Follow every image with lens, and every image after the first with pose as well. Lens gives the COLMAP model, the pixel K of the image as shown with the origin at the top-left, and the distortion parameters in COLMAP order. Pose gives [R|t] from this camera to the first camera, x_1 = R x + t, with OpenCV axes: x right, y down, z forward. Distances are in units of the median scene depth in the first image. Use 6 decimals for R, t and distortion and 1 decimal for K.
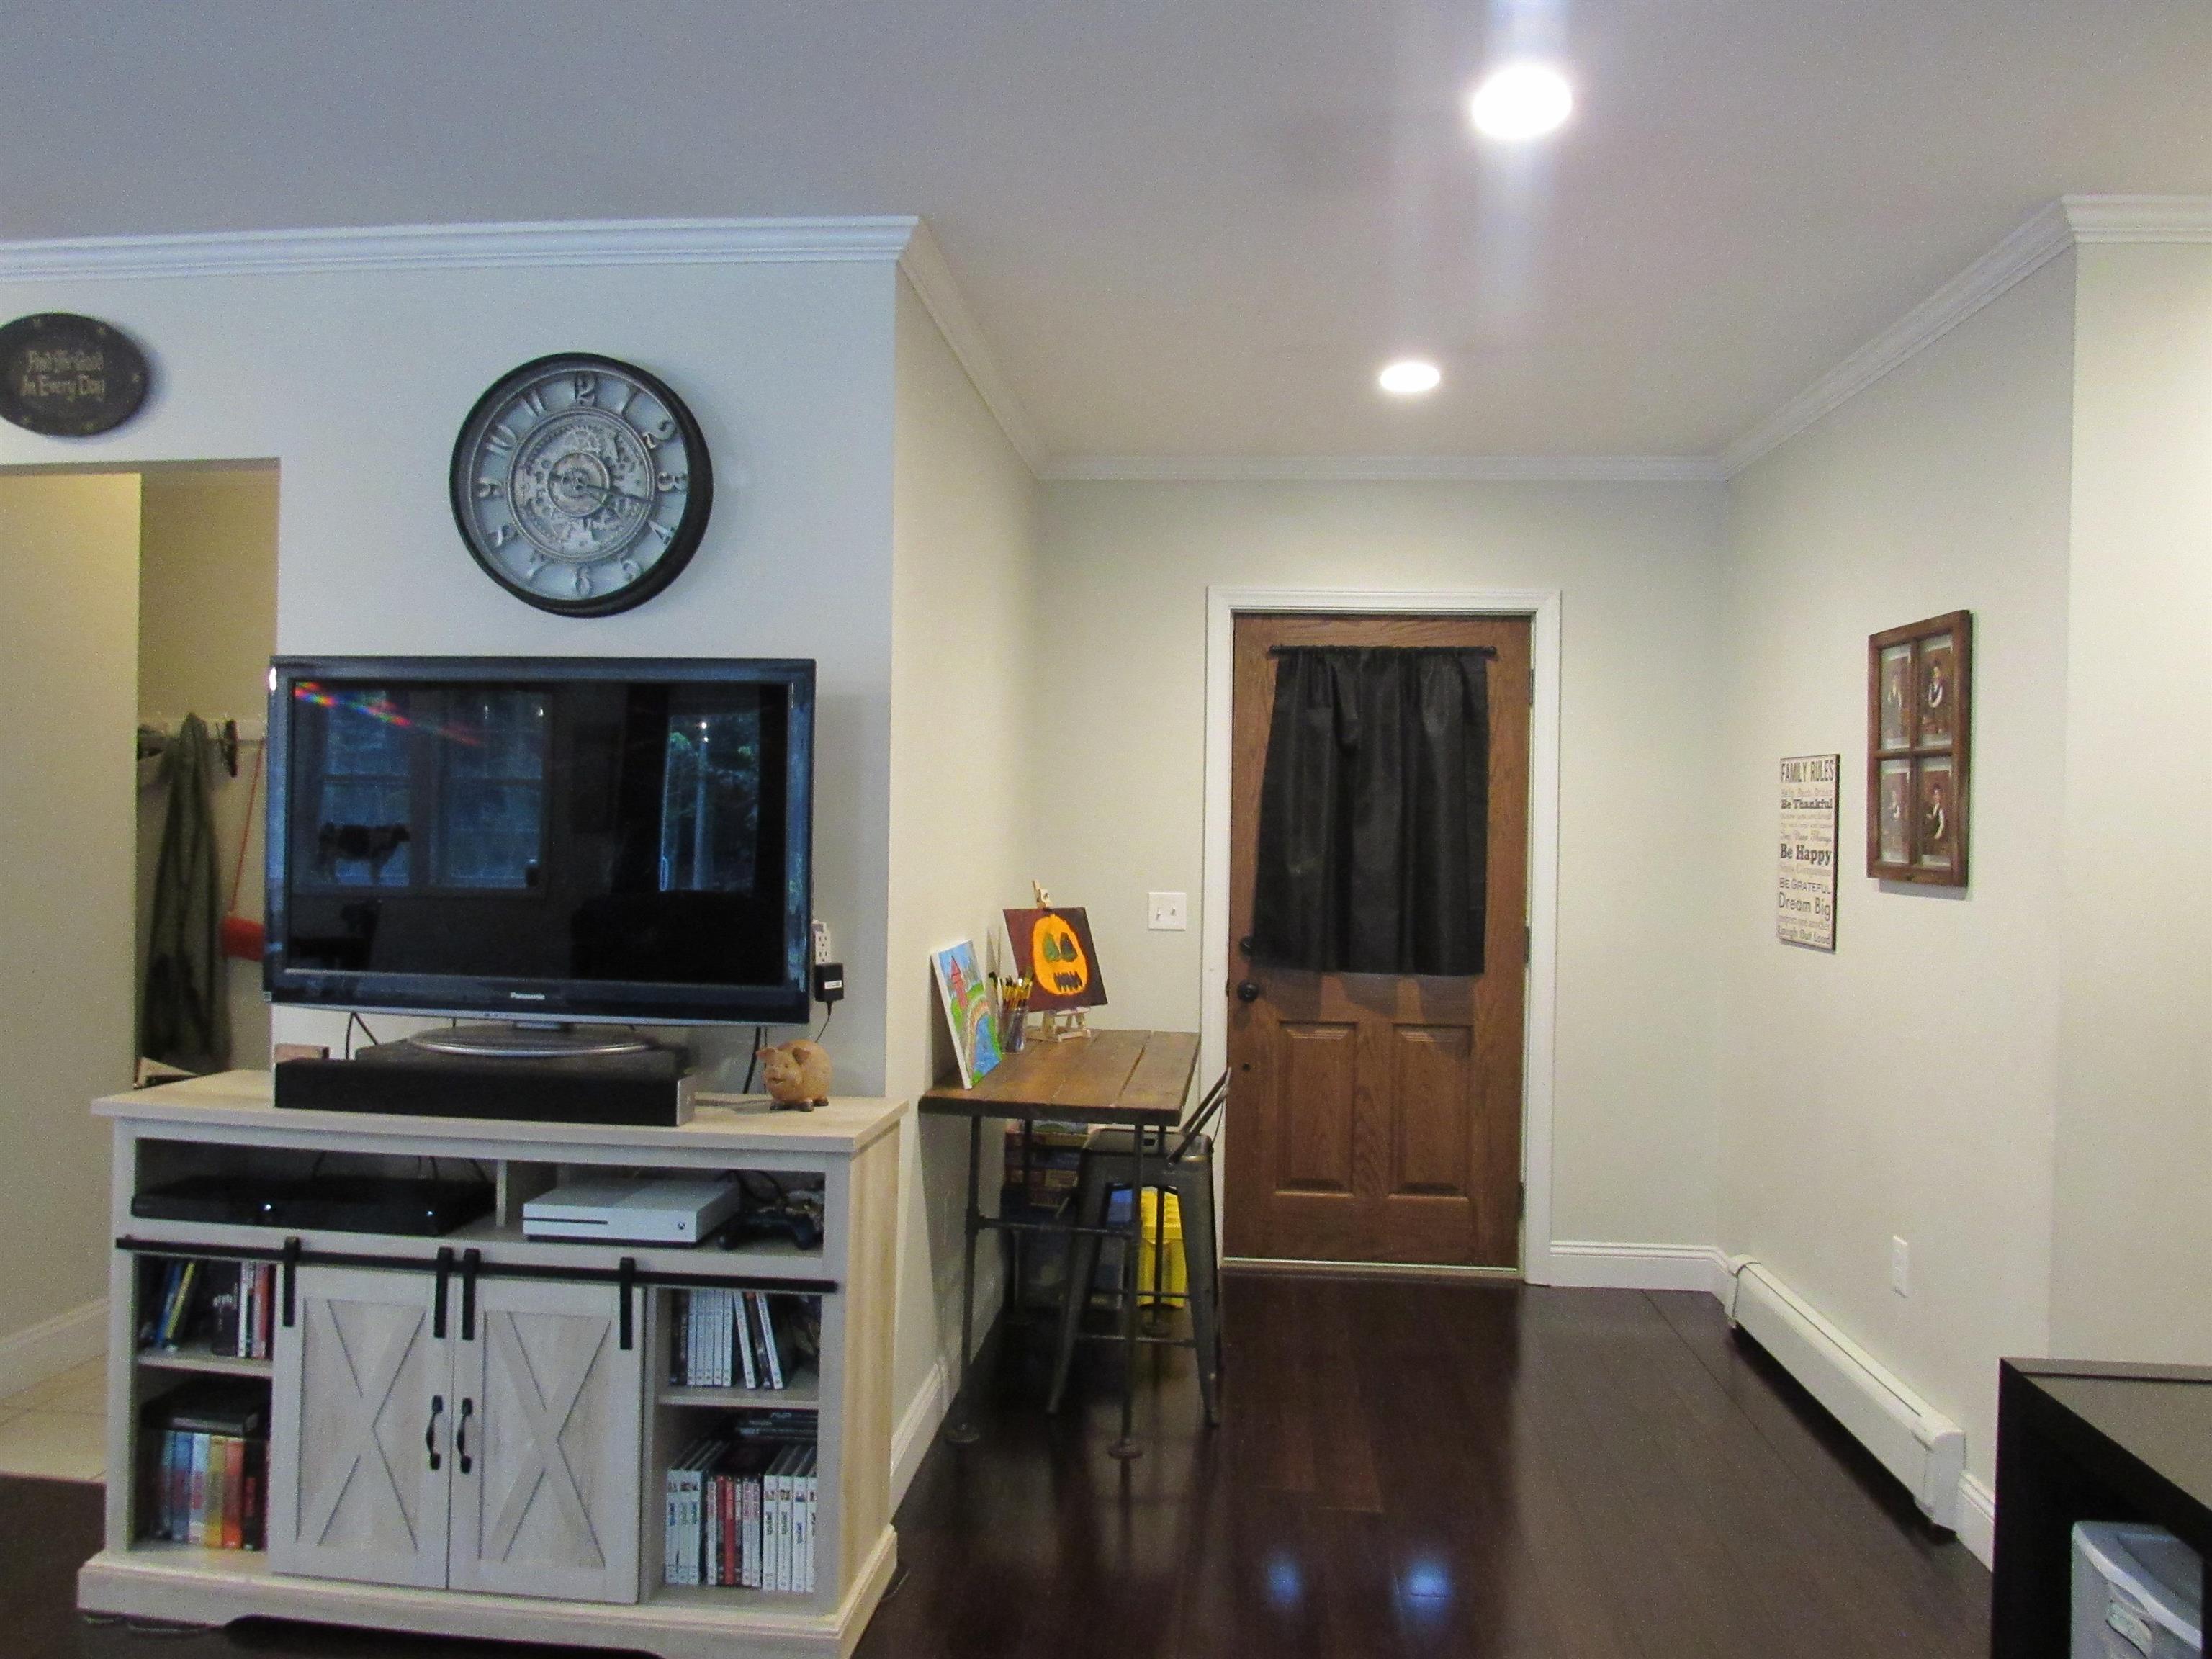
lens RADIAL K [[1595.9, 0, 1108.2], [0, 1595.9, 836.1], [0, 0, 1]] dist [-0.026259, 0.006752]
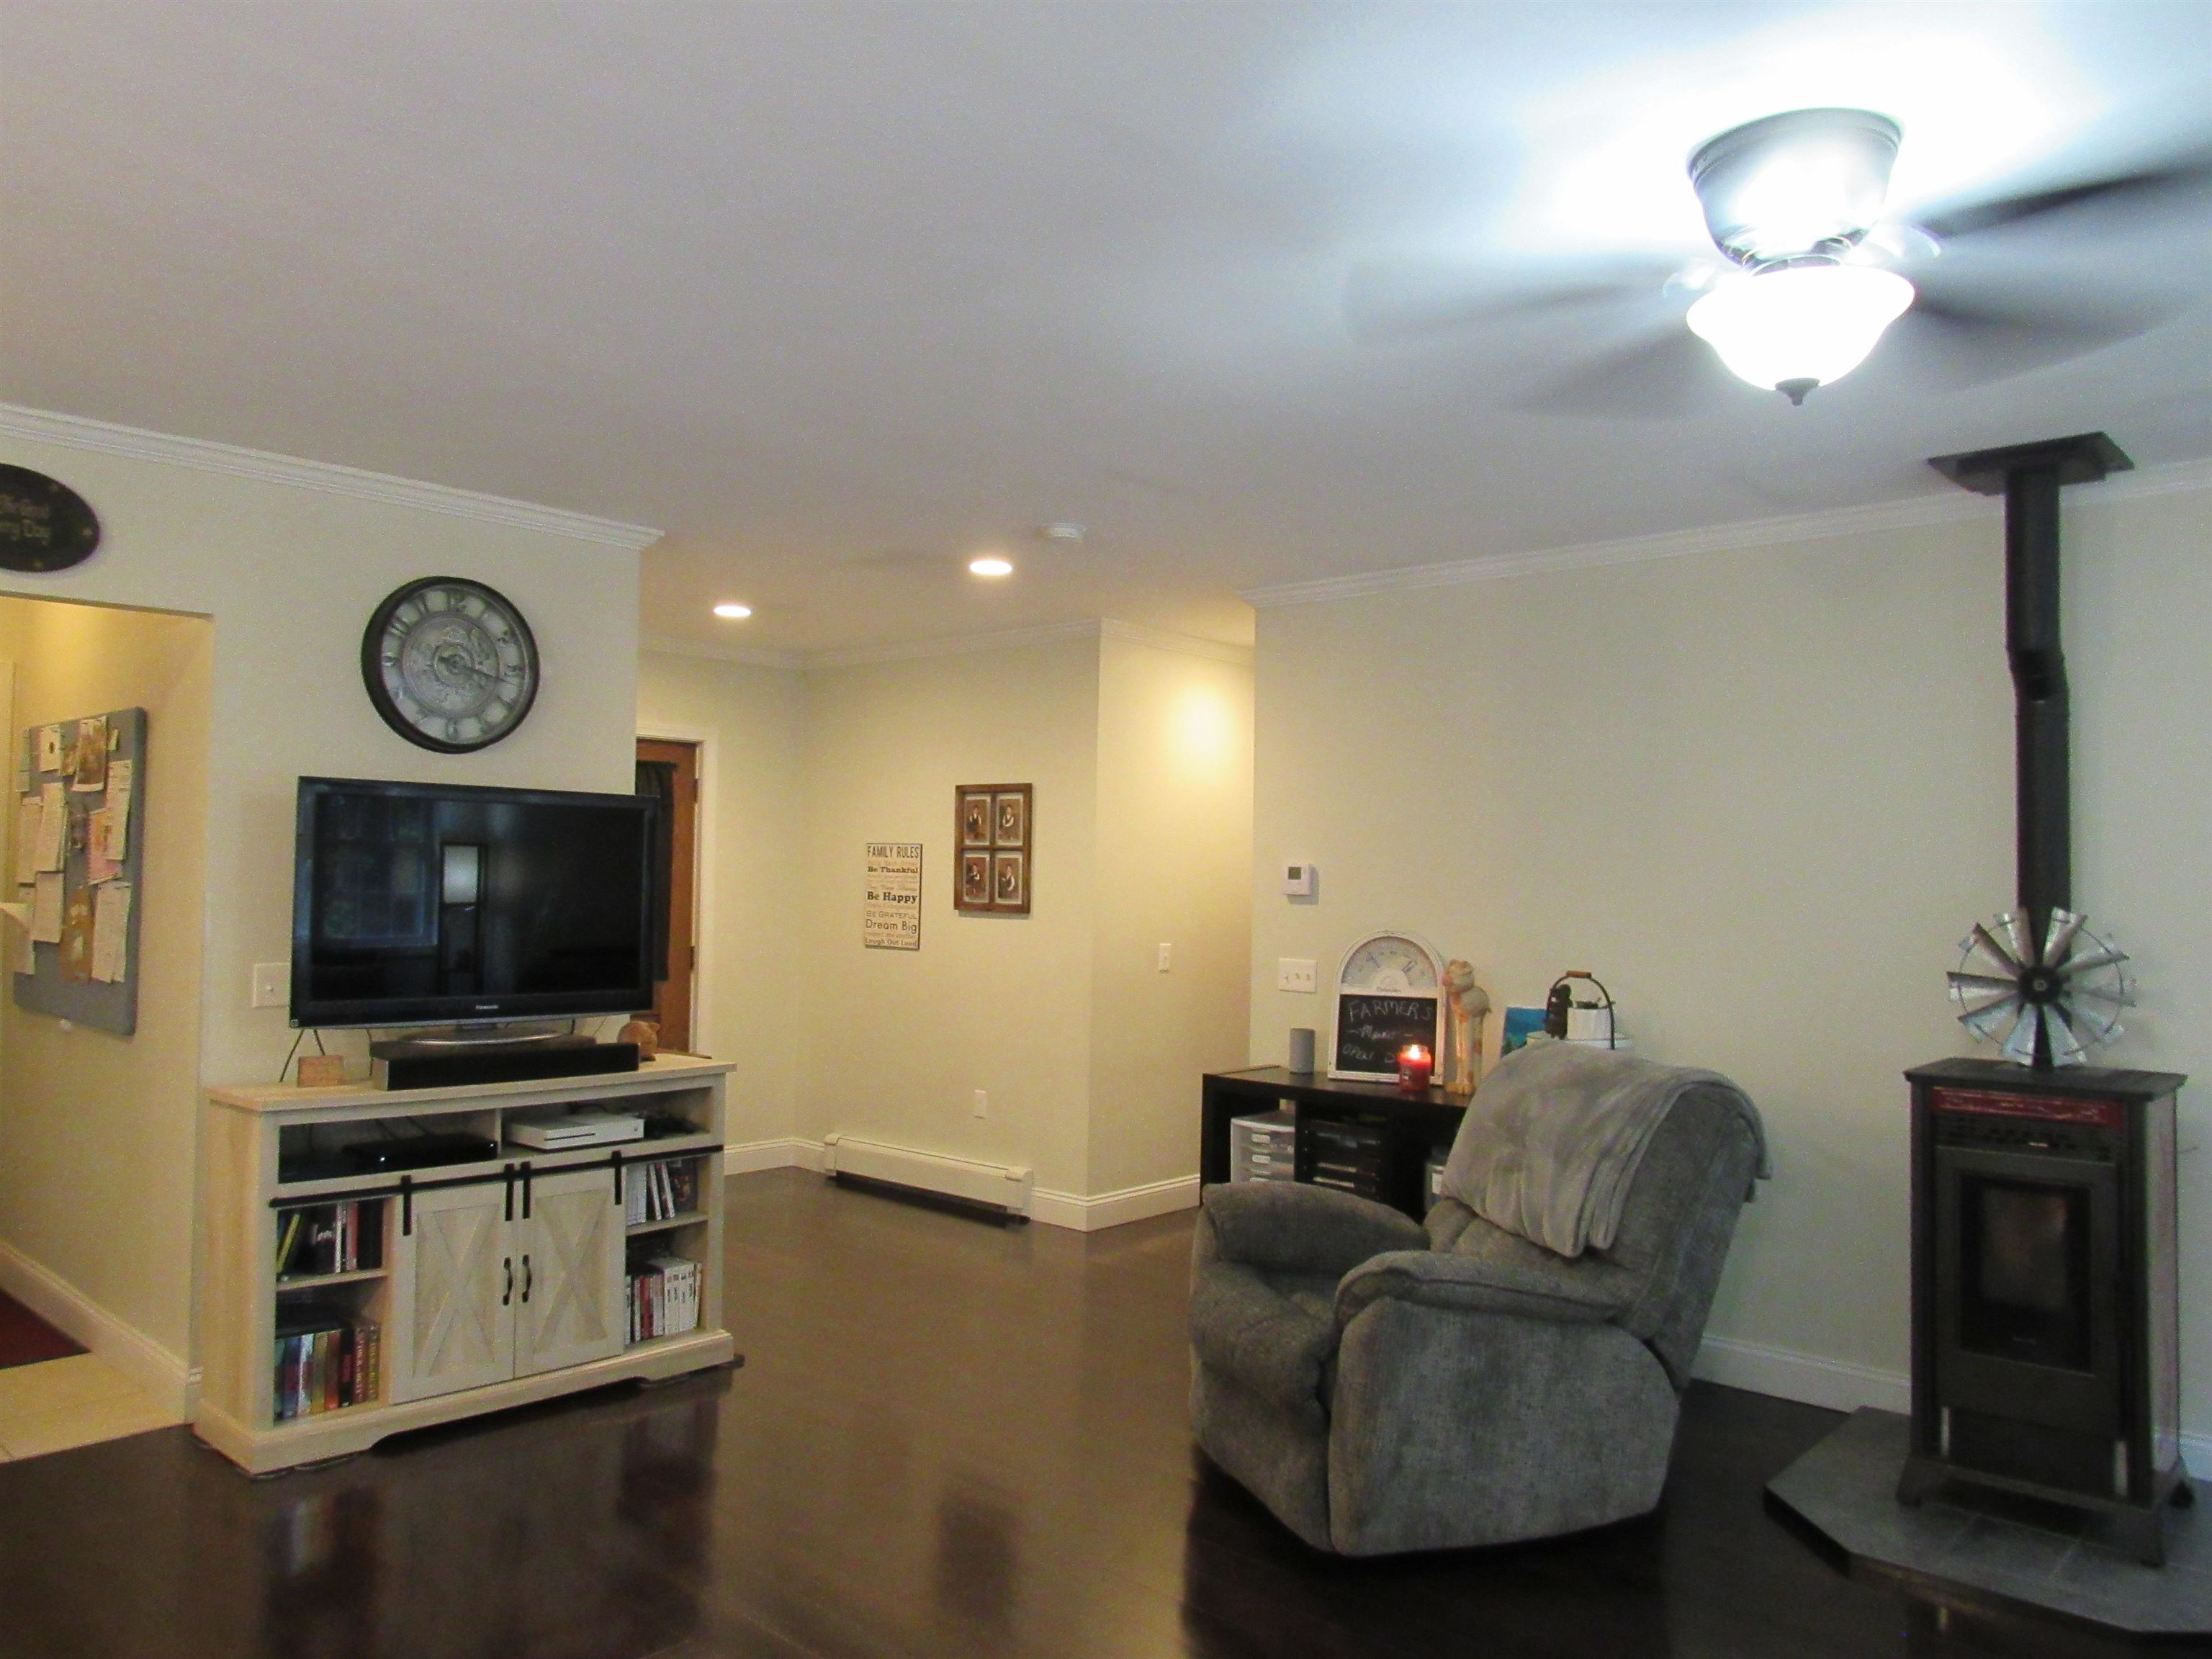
lens RADIAL K [[1619.5, 0, 1104.8], [0, 1619.5, 840.2], [0, 0, 1]] dist [-0.002255, 0.004562]
pose [[0.594122, 0.011933, 0.804286, -1.332446], [-0.000948, 0.999900, -0.014135, -0.041152], [-0.804374, 0.007635, 0.594074, -0.432973]]
